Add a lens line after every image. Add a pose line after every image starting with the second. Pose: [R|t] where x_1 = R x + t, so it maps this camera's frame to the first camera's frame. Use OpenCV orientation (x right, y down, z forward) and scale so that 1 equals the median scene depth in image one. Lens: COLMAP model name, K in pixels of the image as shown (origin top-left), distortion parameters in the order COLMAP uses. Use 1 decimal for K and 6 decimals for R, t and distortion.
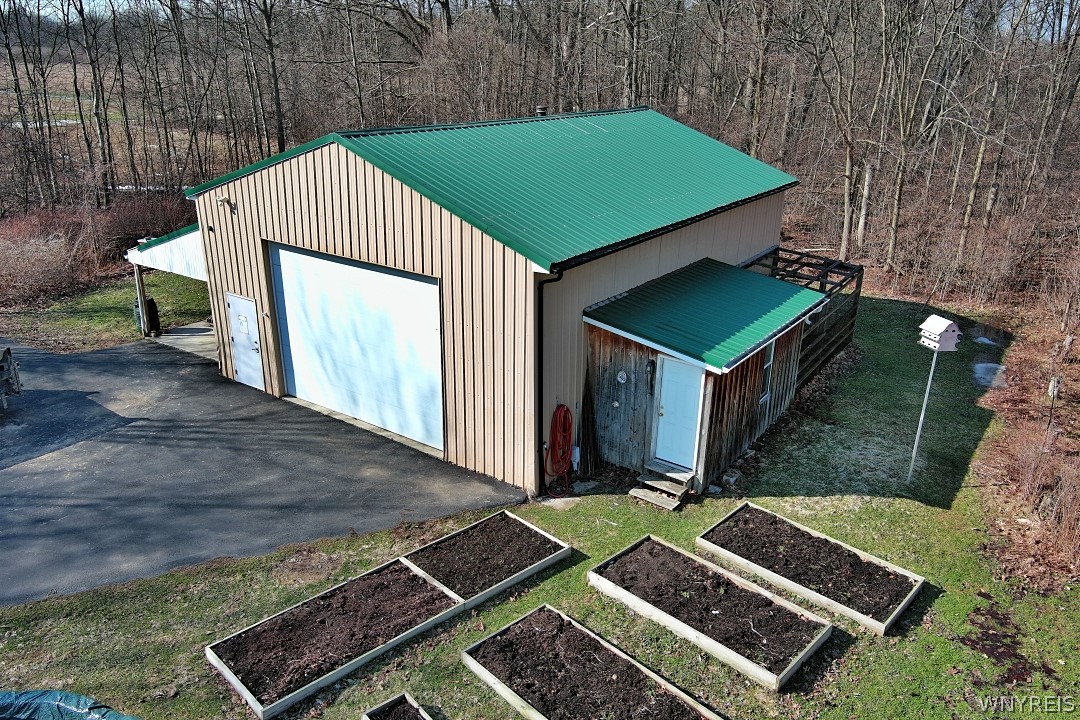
lens RADIAL K [[854.4, 0, 540.0], [0, 854.4, 360.0], [0, 0, 1]] dist [-0.003352, -0.000054]
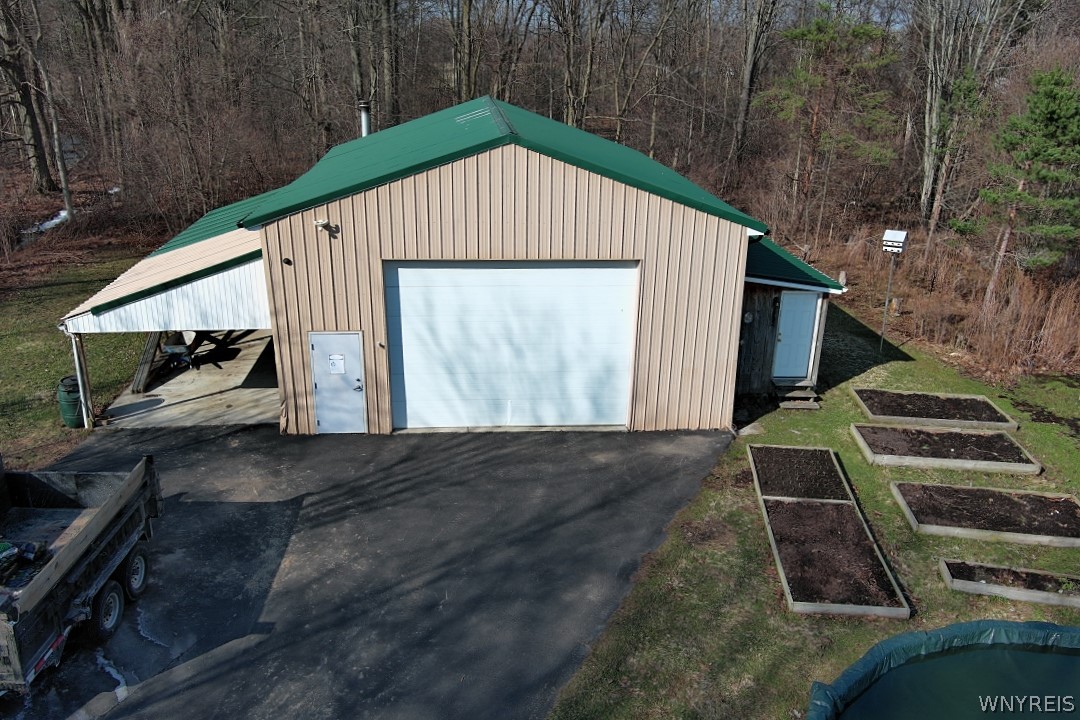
lens RADIAL K [[854.4, 0, 540.0], [0, 854.4, 360.0], [0, 0, 1]] dist [-0.003352, -0.000054]
pose [[0.770695, -0.229249, 0.594537, -0.780427], [0.220789, 0.971314, 0.088324, -0.084694], [-0.597730, 0.063197, 0.799203, 0.193539]]
